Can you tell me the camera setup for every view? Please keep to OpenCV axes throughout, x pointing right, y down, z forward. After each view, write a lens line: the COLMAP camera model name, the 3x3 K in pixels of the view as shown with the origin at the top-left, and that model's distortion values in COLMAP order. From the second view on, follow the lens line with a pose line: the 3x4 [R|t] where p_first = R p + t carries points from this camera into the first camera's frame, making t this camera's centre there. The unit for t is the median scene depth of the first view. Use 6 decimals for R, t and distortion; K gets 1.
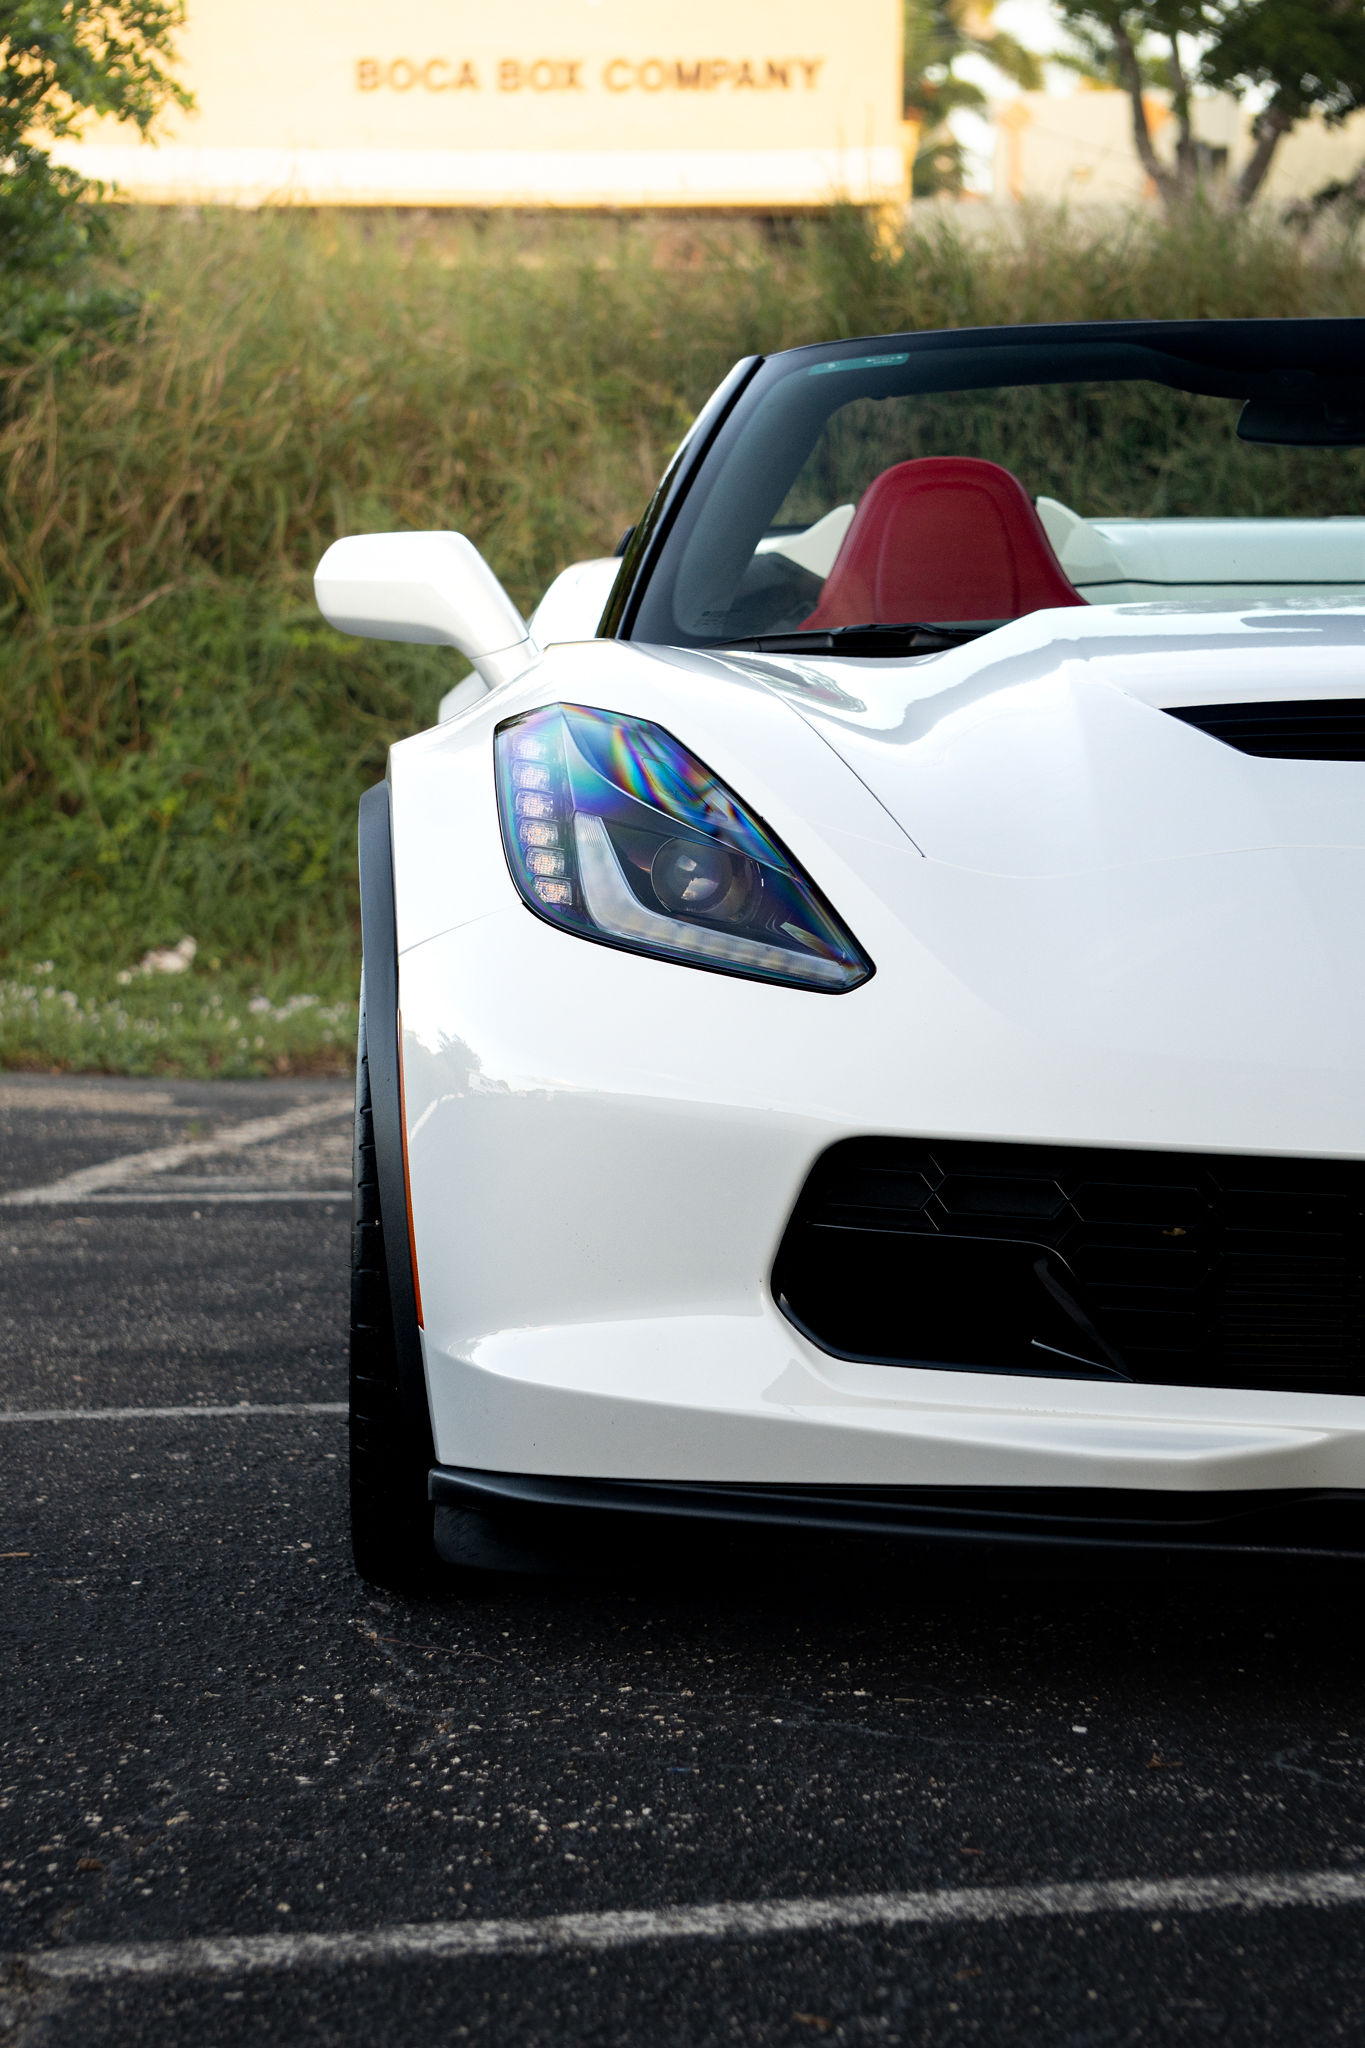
lens RADIAL K [[6933.1, 0, 683.3], [0, 6933.1, 1129.0], [0, 0, 1]] dist [0.536292, 3.364889]
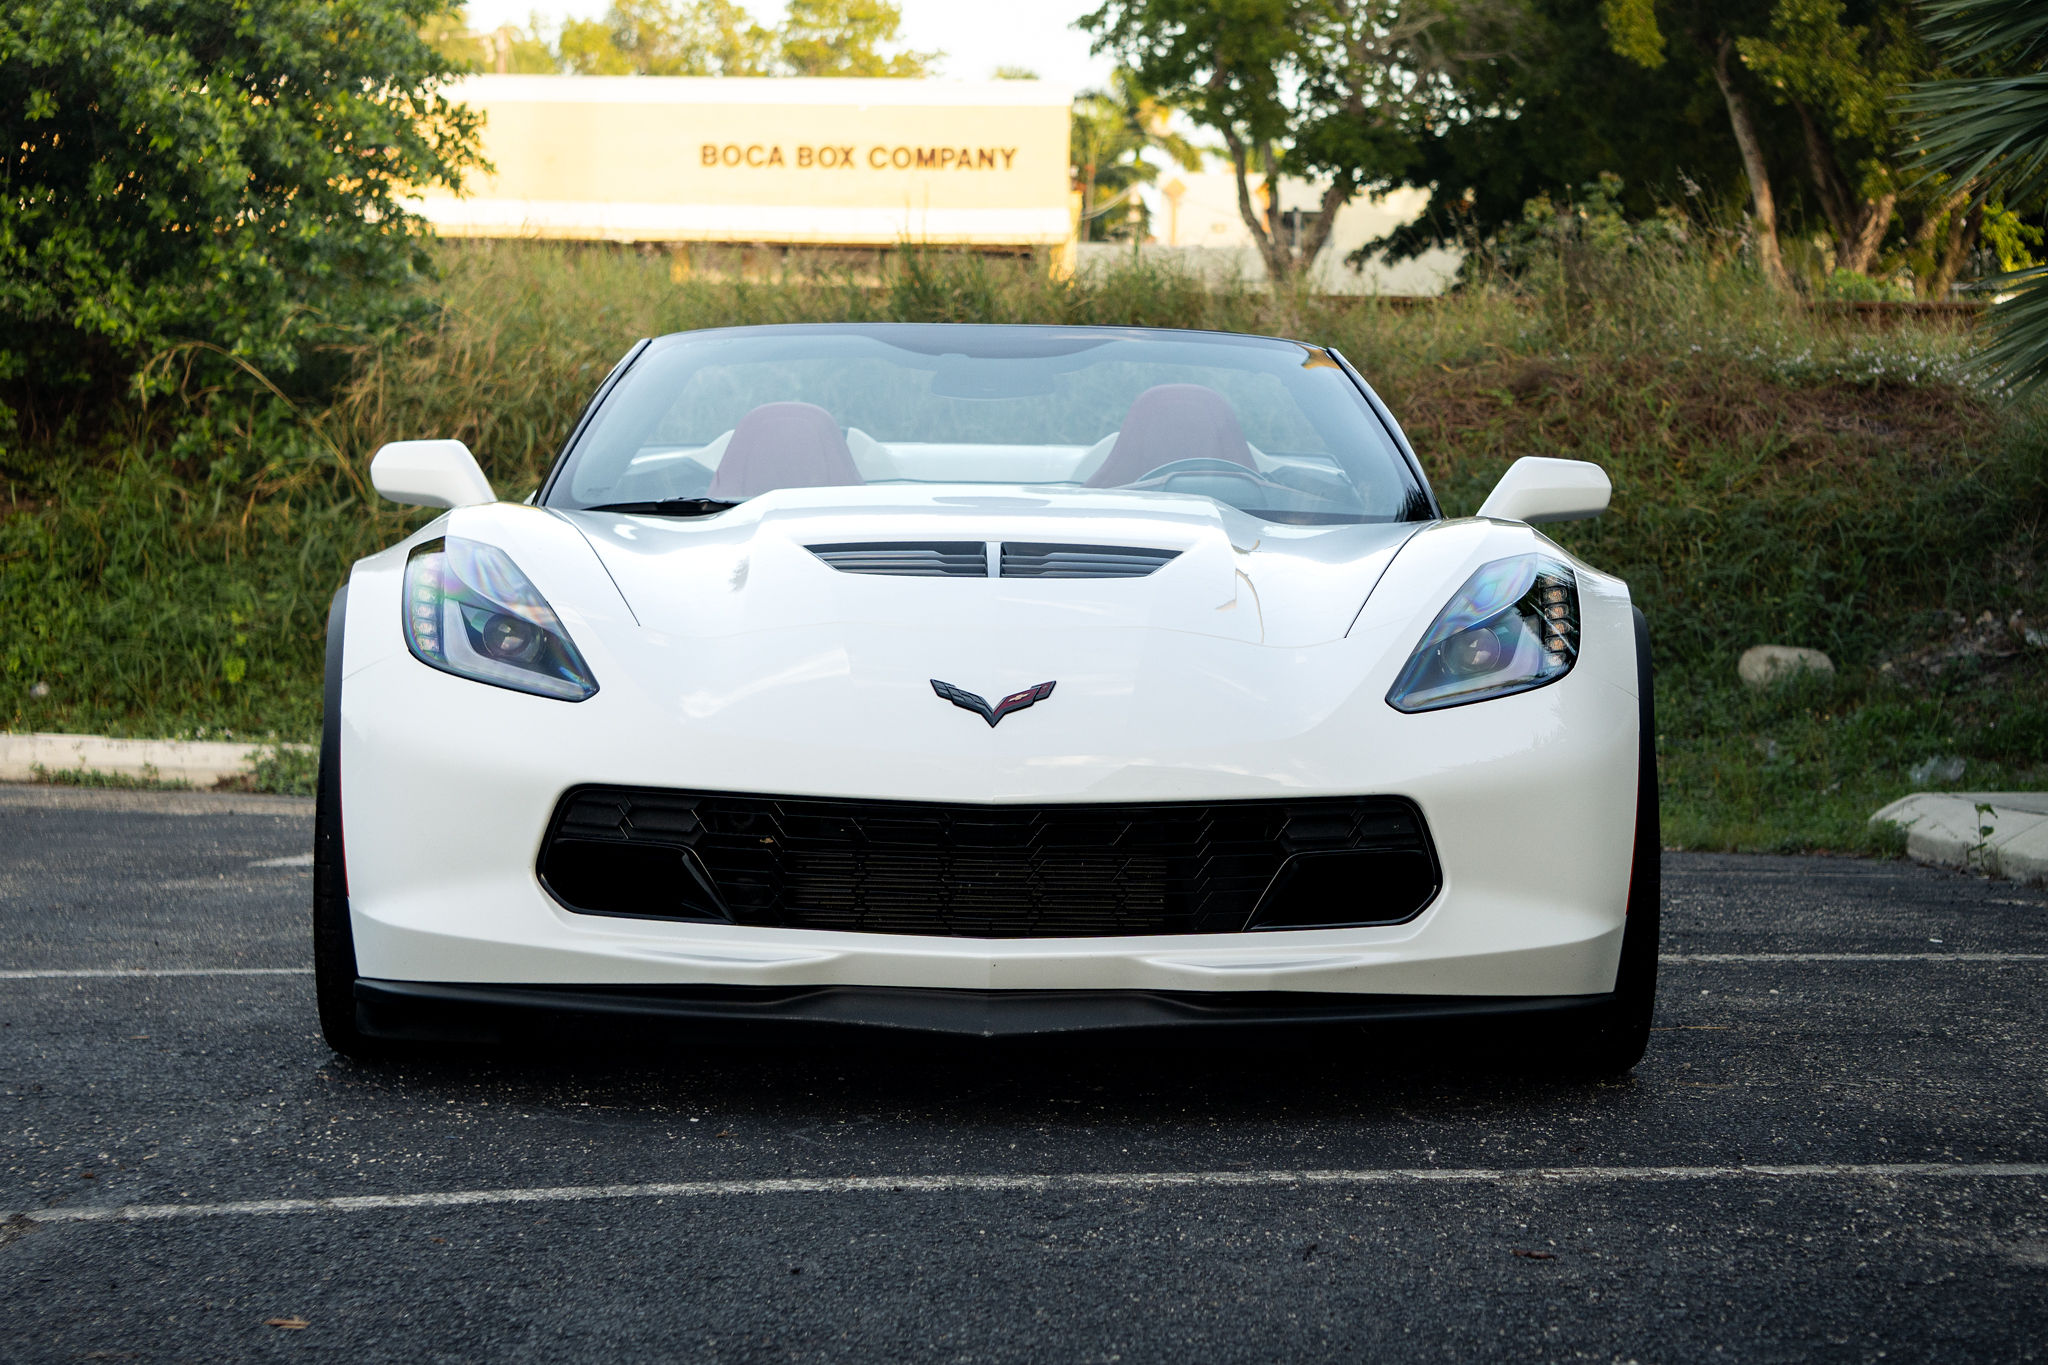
lens RADIAL K [[4837.8, 0, 1062.8], [0, 4837.8, 682.7], [0, 0, 1]] dist [0.103557, 0.758206]
pose [[0.999651, 0.012375, 0.023323, 0.035616], [-0.011417, 0.999103, -0.040770, 0.007350], [-0.023807, 0.040489, 0.998896, -0.067098]]
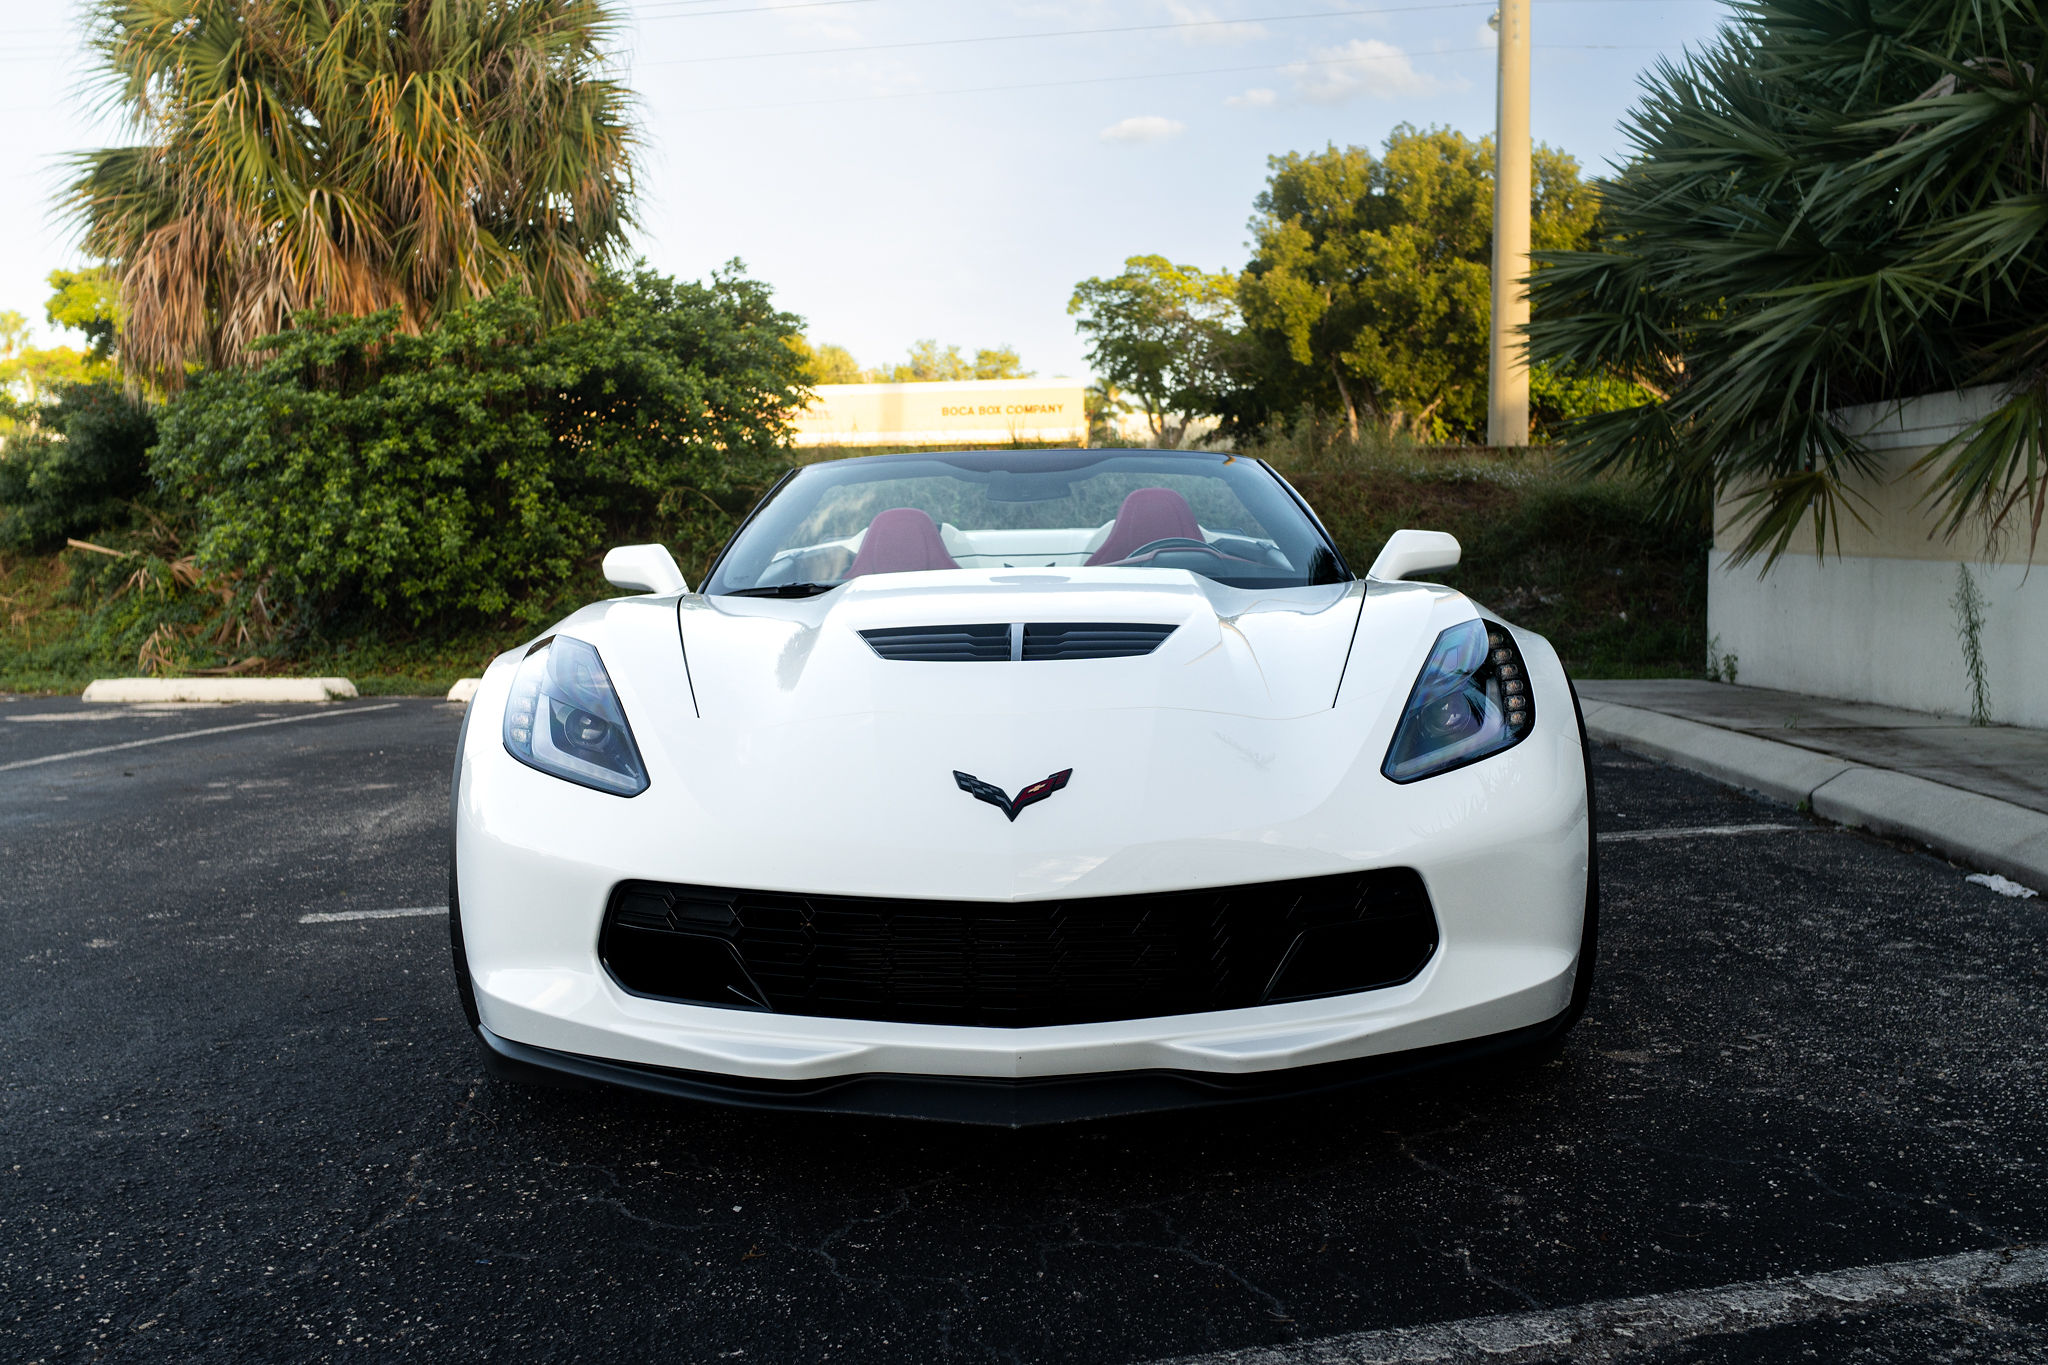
lens RADIAL K [[1778.0, 0, 1025.8], [0, 1778.0, 681.5], [0, 0, 1]] dist [-0.076645, -0.005574]
pose [[0.999735, -0.019338, -0.012505, 0.041916], [0.019360, 0.999811, 0.001634, -0.015297], [0.012471, -0.001876, 0.999920, 0.160596]]
